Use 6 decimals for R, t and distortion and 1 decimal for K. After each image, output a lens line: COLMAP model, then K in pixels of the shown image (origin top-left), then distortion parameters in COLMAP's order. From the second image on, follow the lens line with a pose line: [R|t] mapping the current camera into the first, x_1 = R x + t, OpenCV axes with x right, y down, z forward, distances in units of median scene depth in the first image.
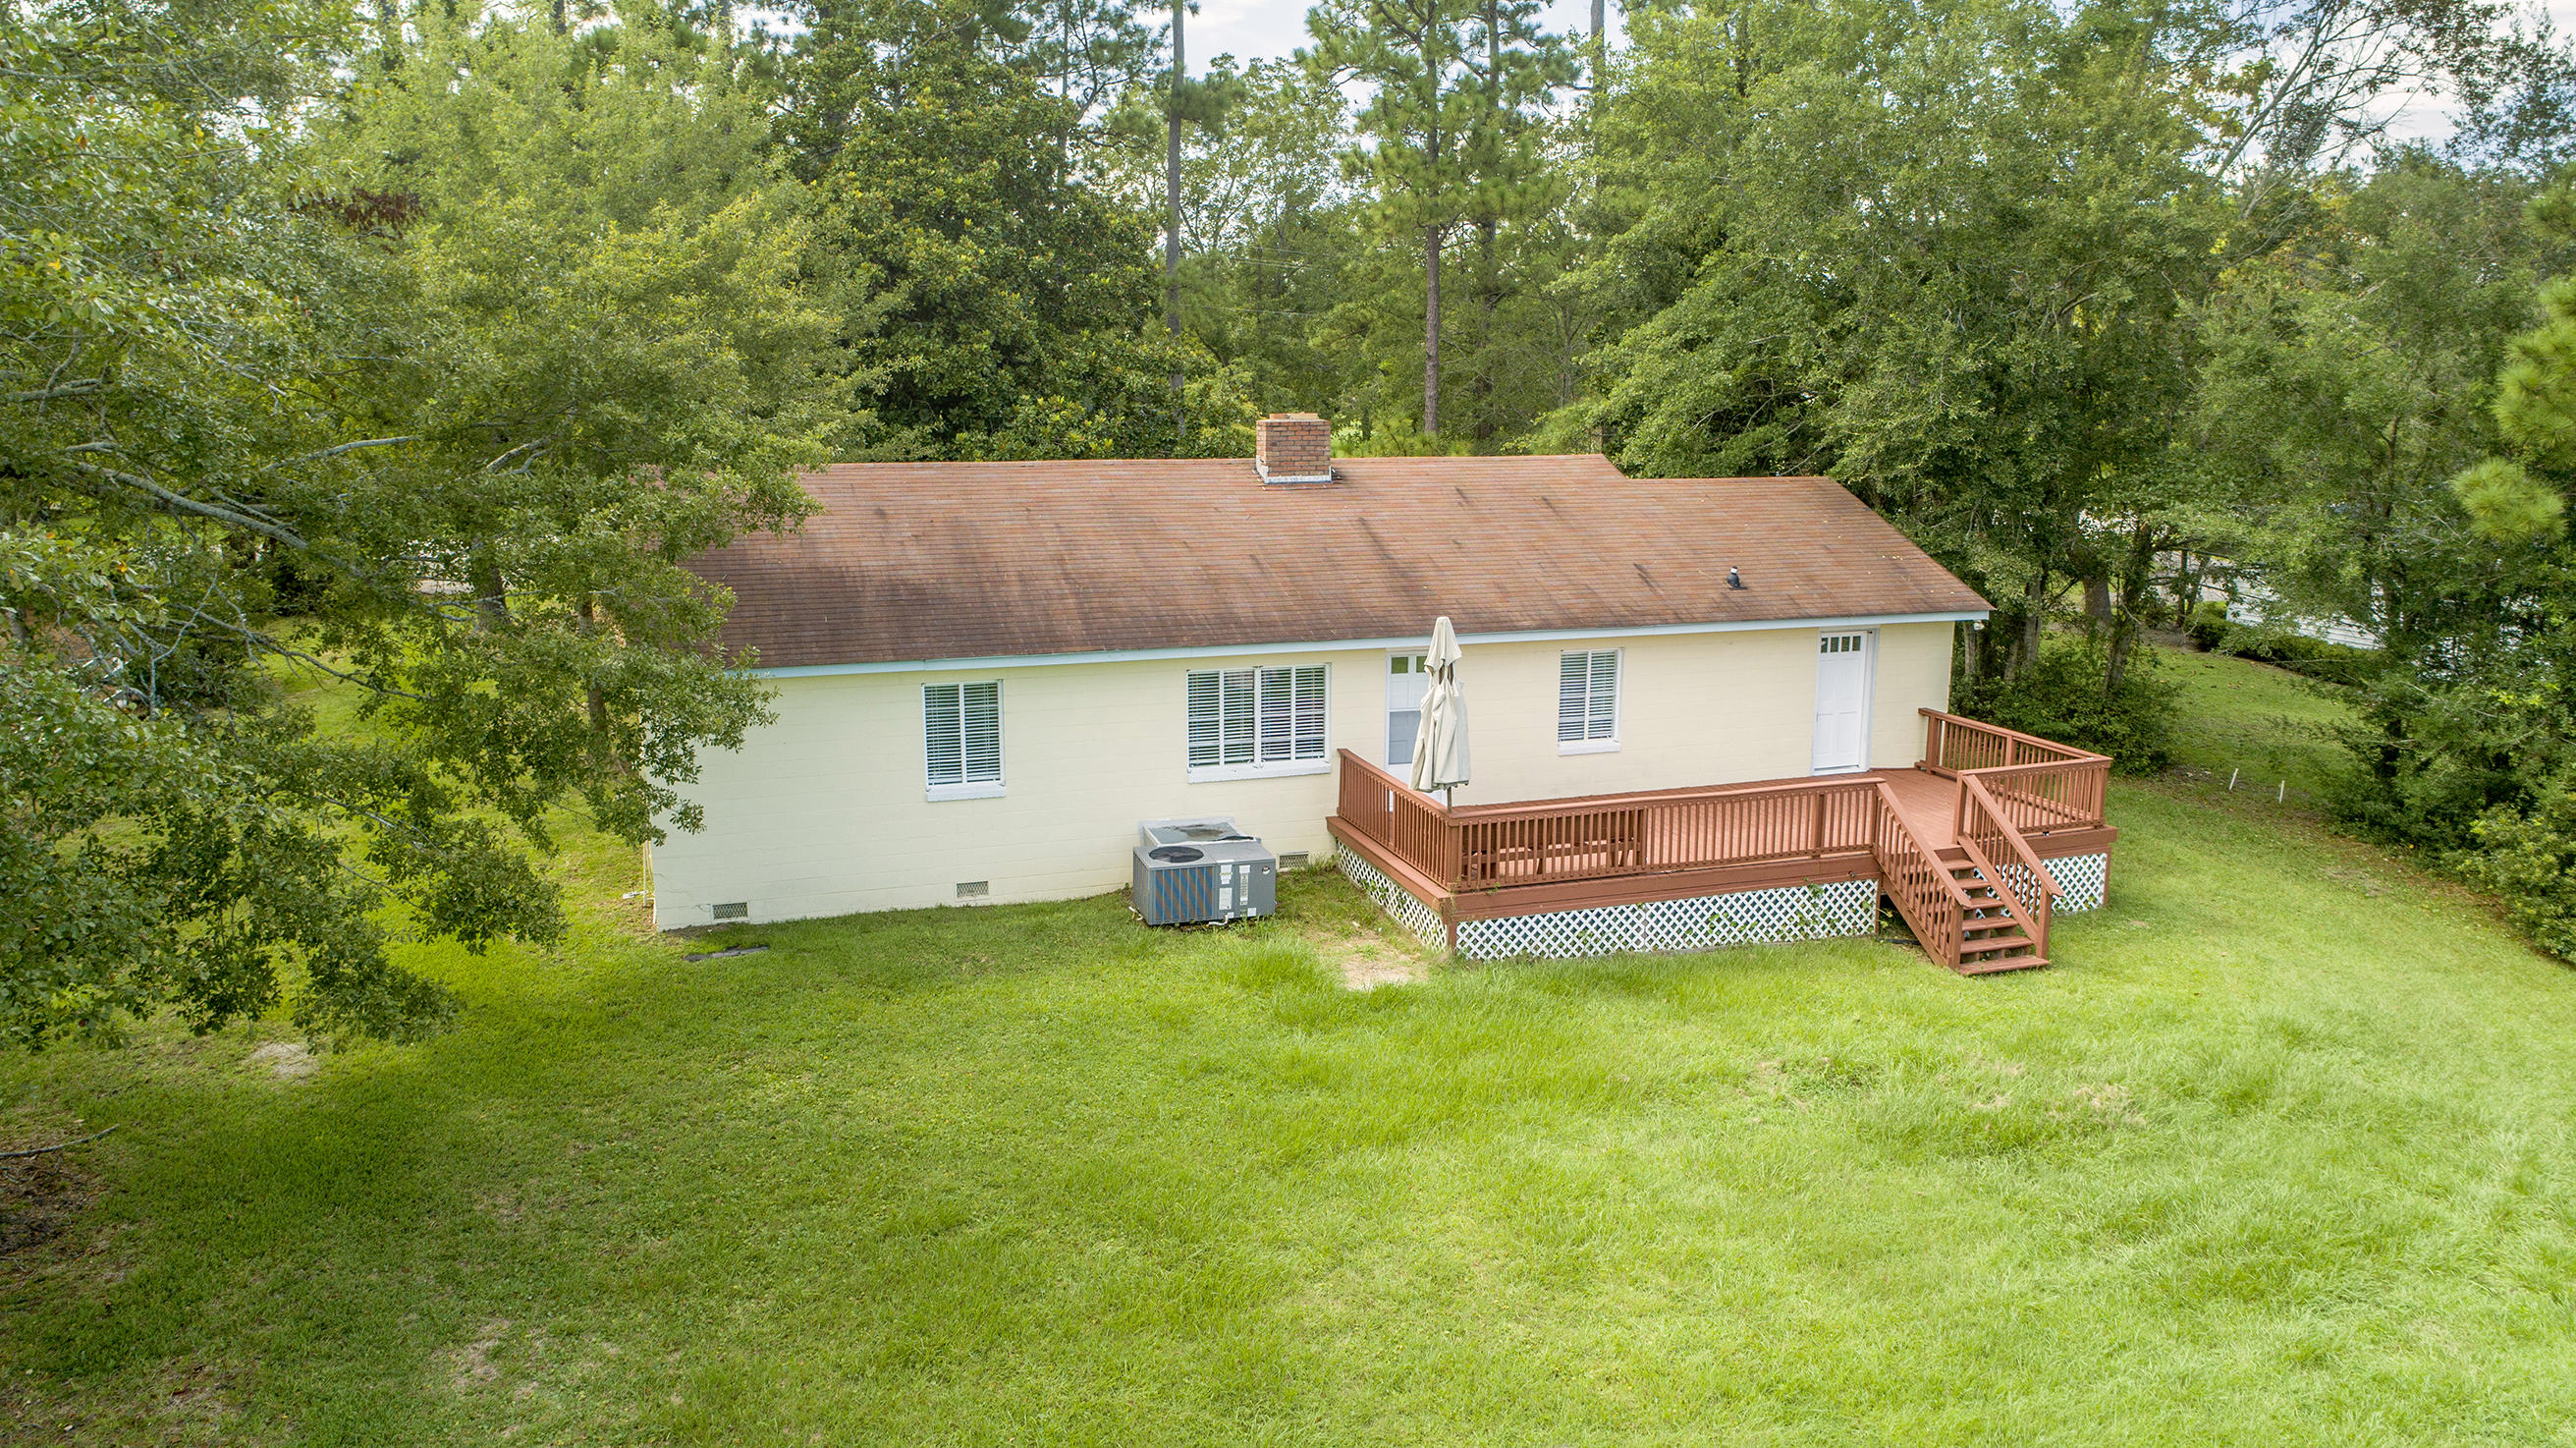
lens RADIAL K [[1728.1, 0, 1288.7], [0, 1728.1, 735.0], [0, 0, 1]] dist [-0.010065, 0.004390]
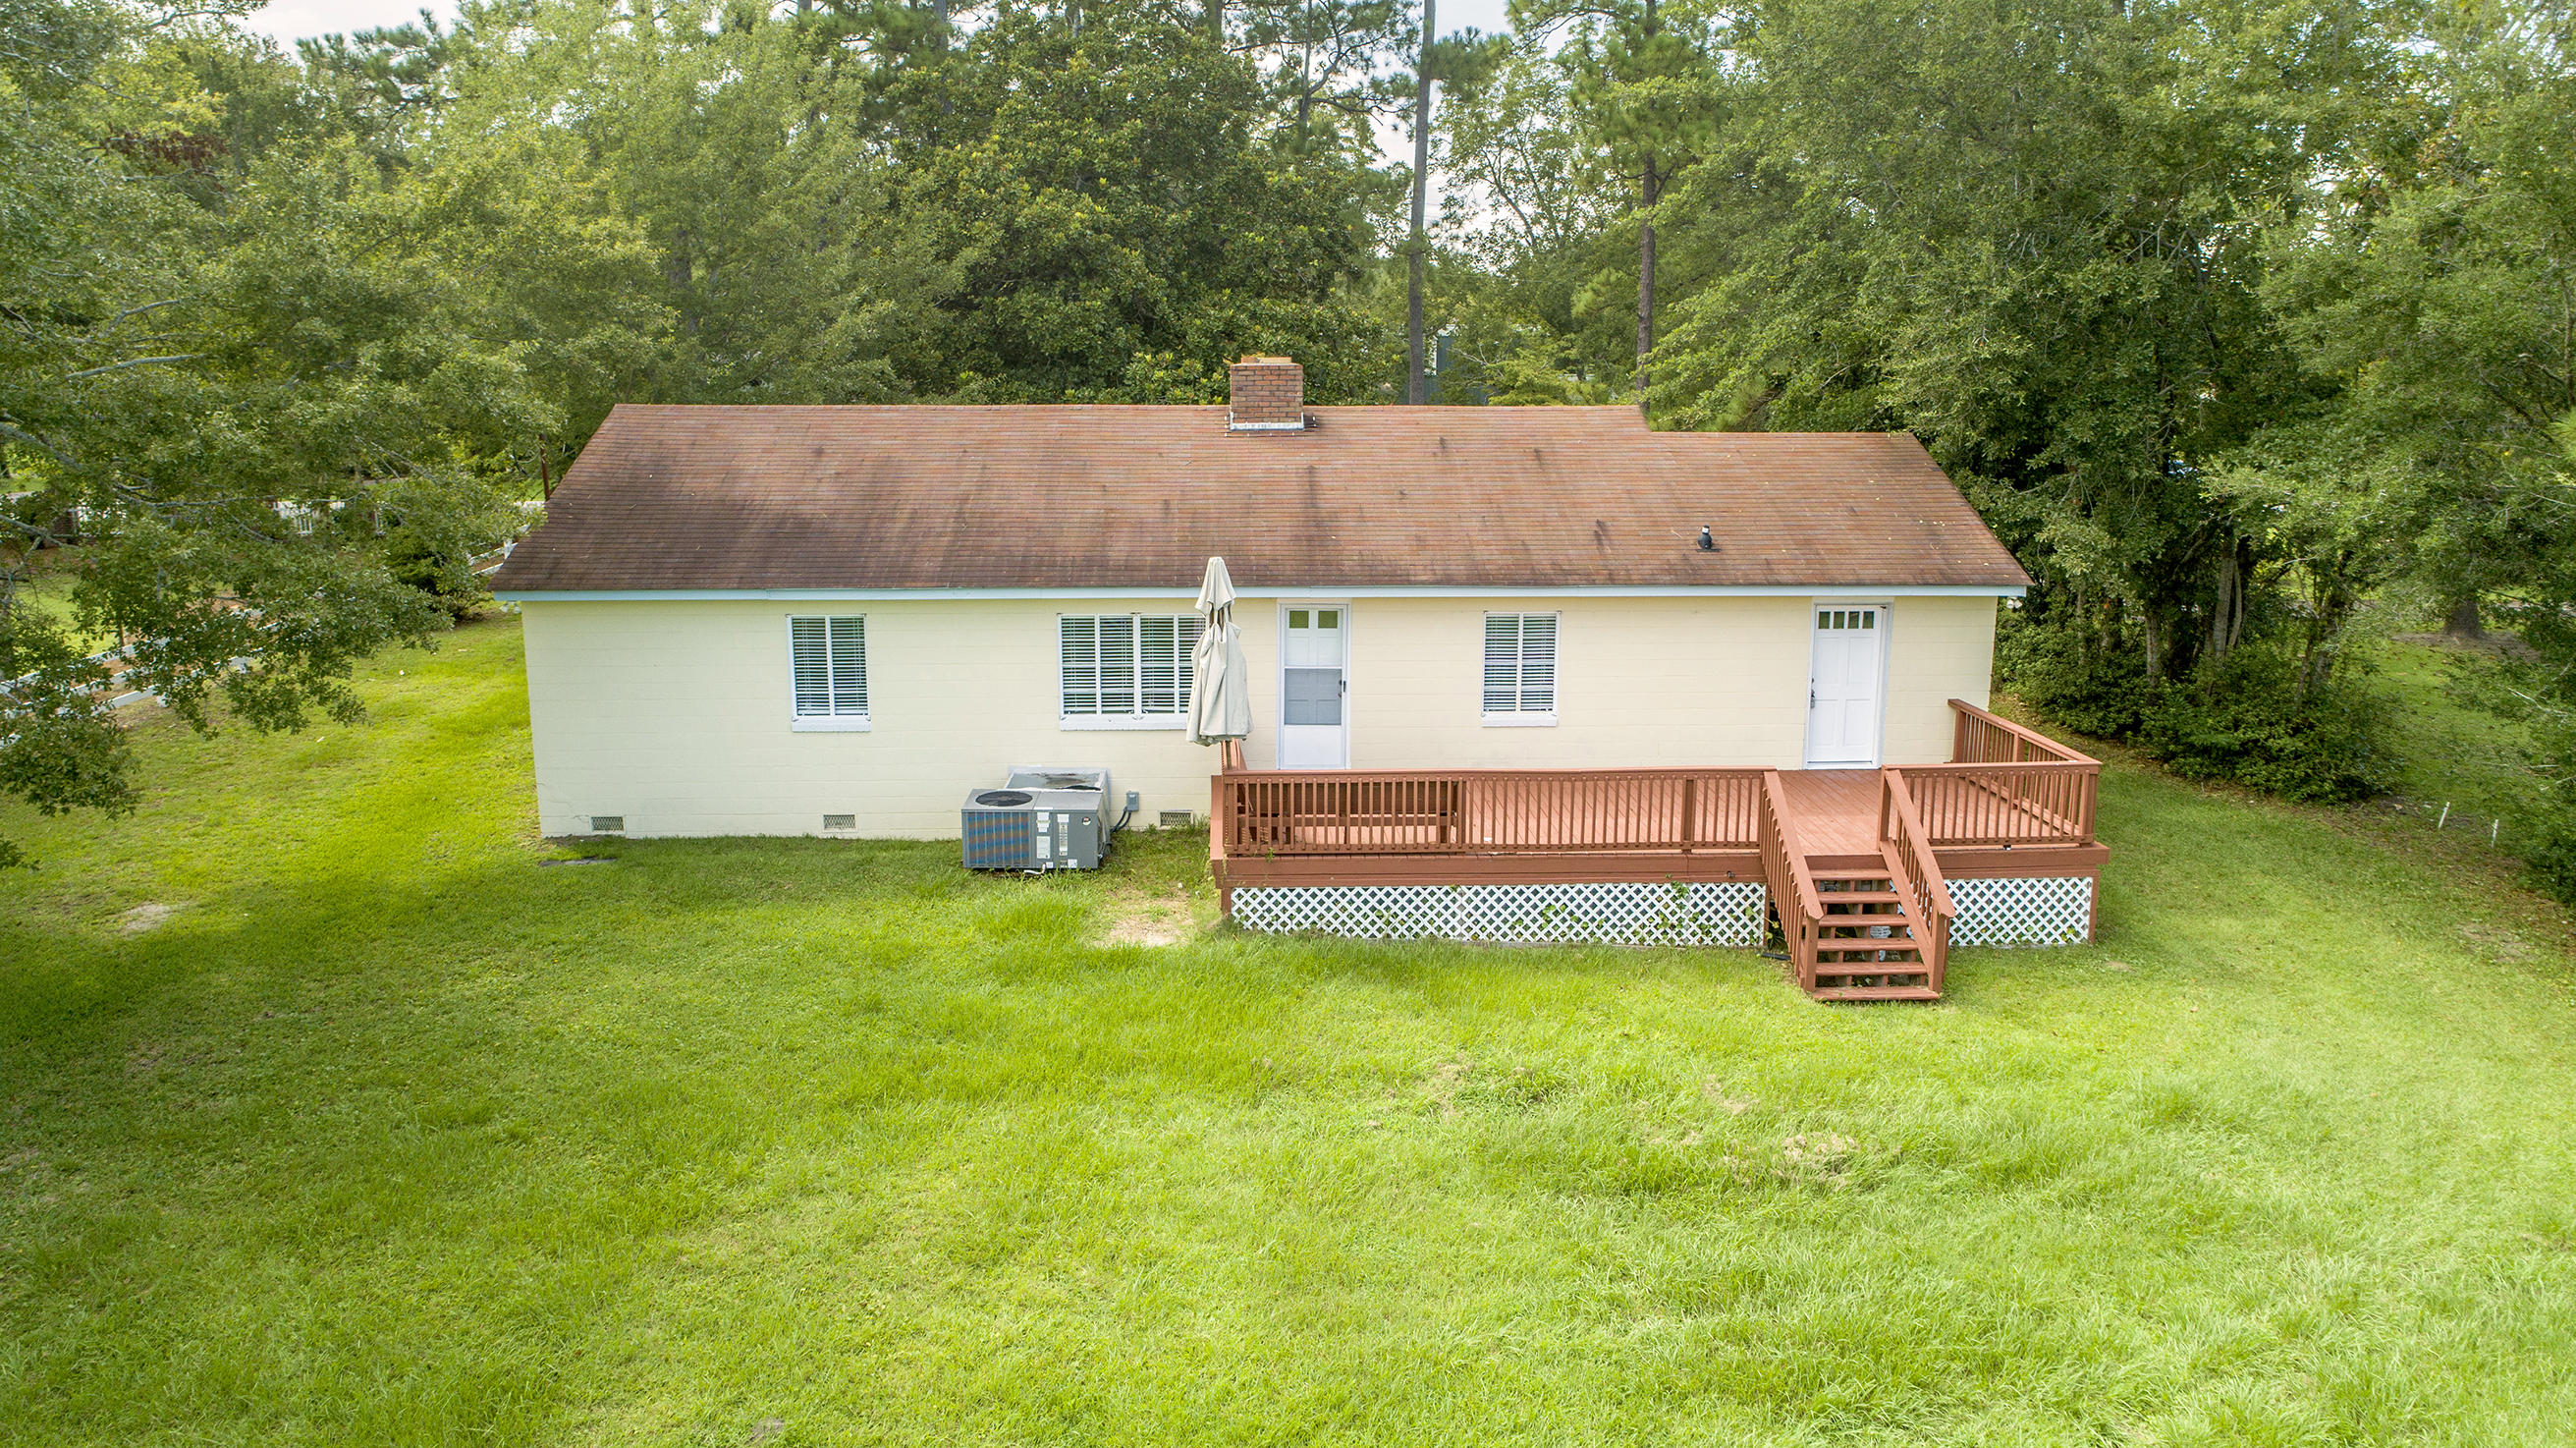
lens RADIAL K [[1728.1, 0, 1288.7], [0, 1728.1, 735.0], [0, 0, 1]] dist [-0.010065, 0.004390]
pose [[0.958996, 0.056156, -0.277801, 0.357905], [-0.055397, 0.998408, 0.010587, 0.014043], [0.277953, 0.005236, 0.960580, 0.108589]]
